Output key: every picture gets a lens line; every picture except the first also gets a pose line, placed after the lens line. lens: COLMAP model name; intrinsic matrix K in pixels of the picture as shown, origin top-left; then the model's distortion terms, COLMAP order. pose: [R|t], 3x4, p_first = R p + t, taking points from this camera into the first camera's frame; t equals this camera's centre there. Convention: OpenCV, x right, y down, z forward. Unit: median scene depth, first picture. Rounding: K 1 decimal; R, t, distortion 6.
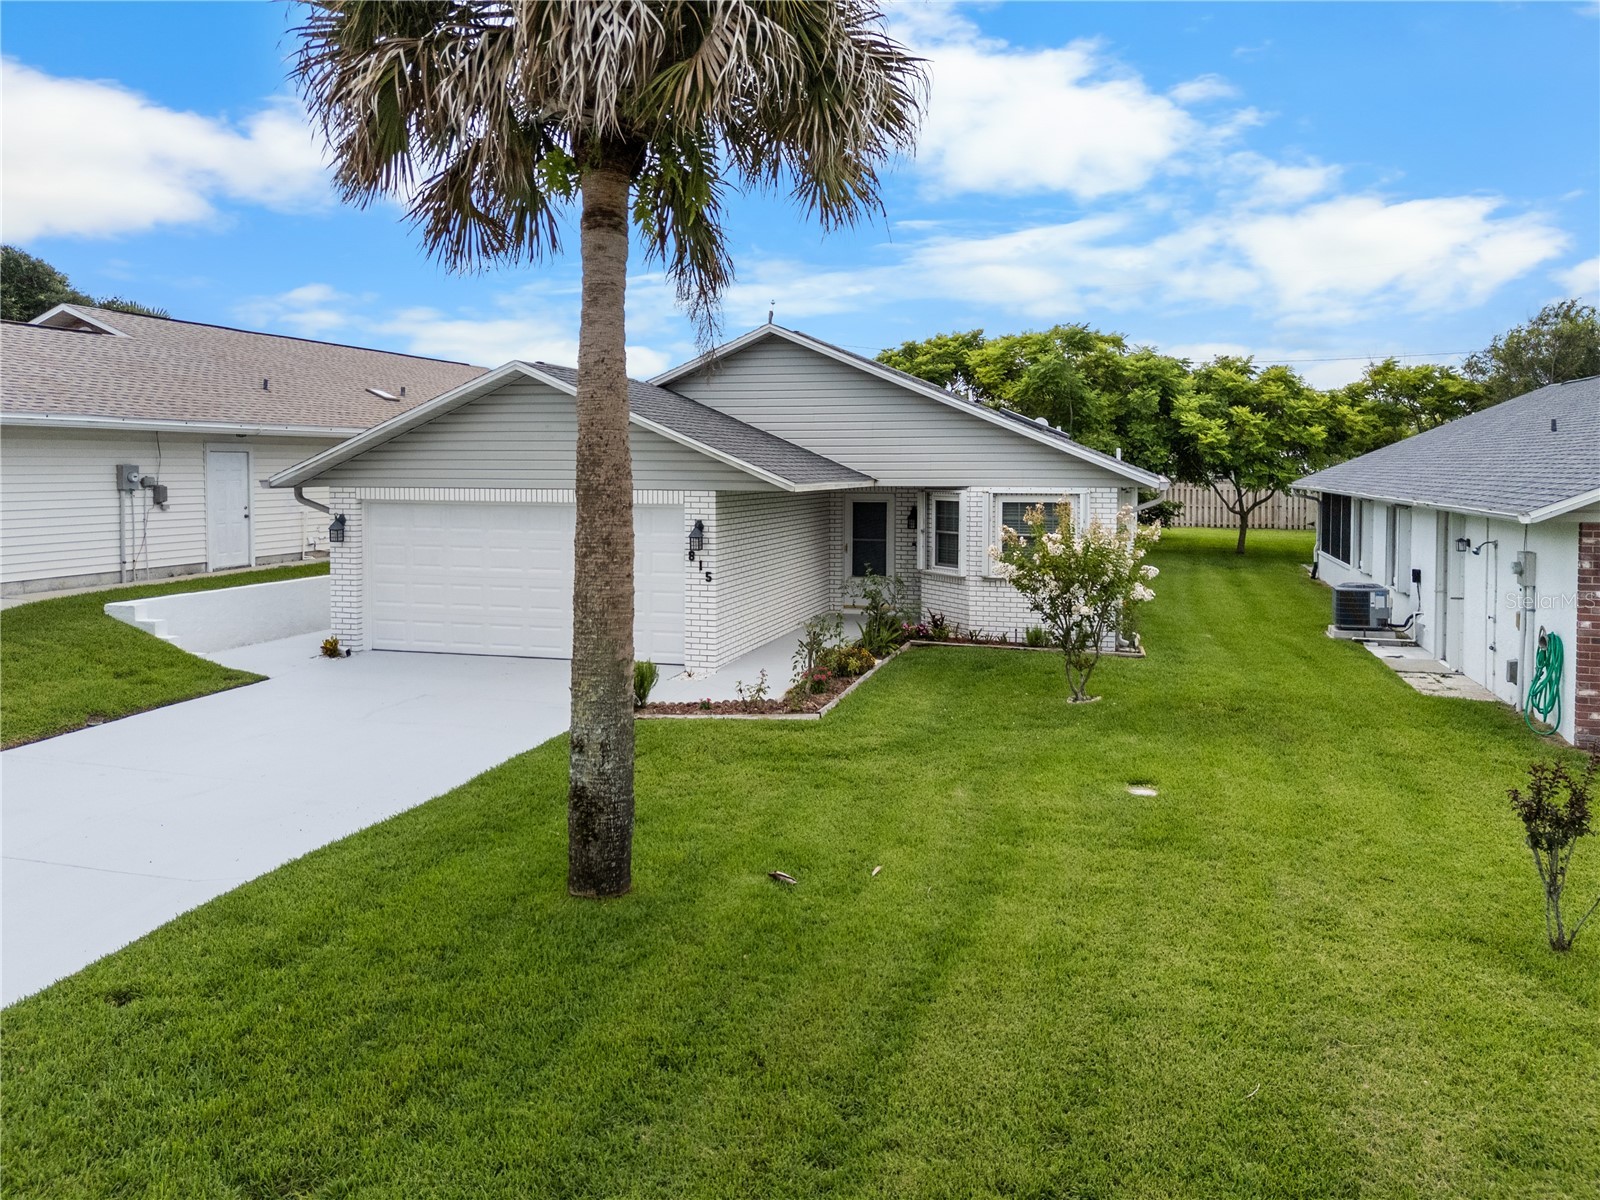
lens RADIAL K [[1198.2, 0, 798.7], [0, 1198.2, 539.8], [0, 0, 1]] dist [0.081622, -0.118231]
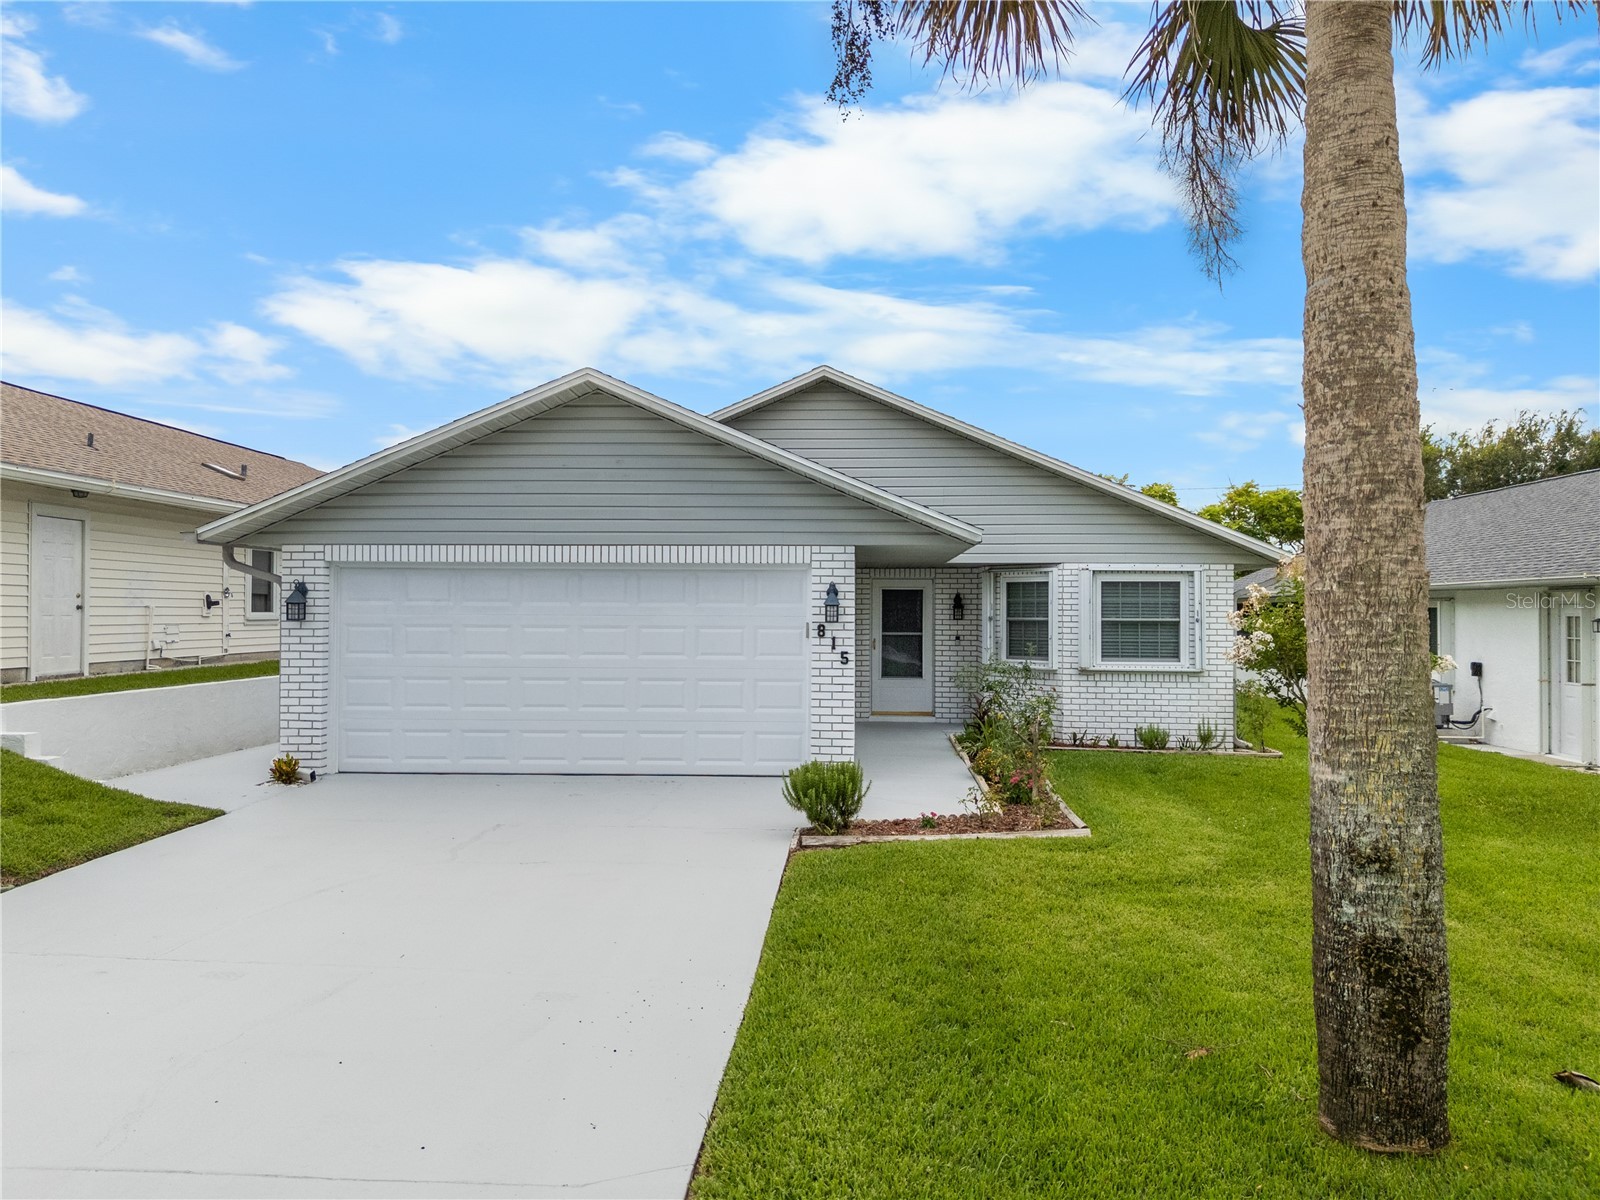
lens RADIAL K [[1175.5, 0, 800.0], [0, 1175.5, 600.0], [0, 0, 1]] dist [0.090979, -0.109976]
pose [[0.974058, 0.004274, 0.226257, -0.249070], [0.012148, 0.997393, -0.071137, 0.042764], [-0.225971, 0.072040, 0.971467, 0.249858]]
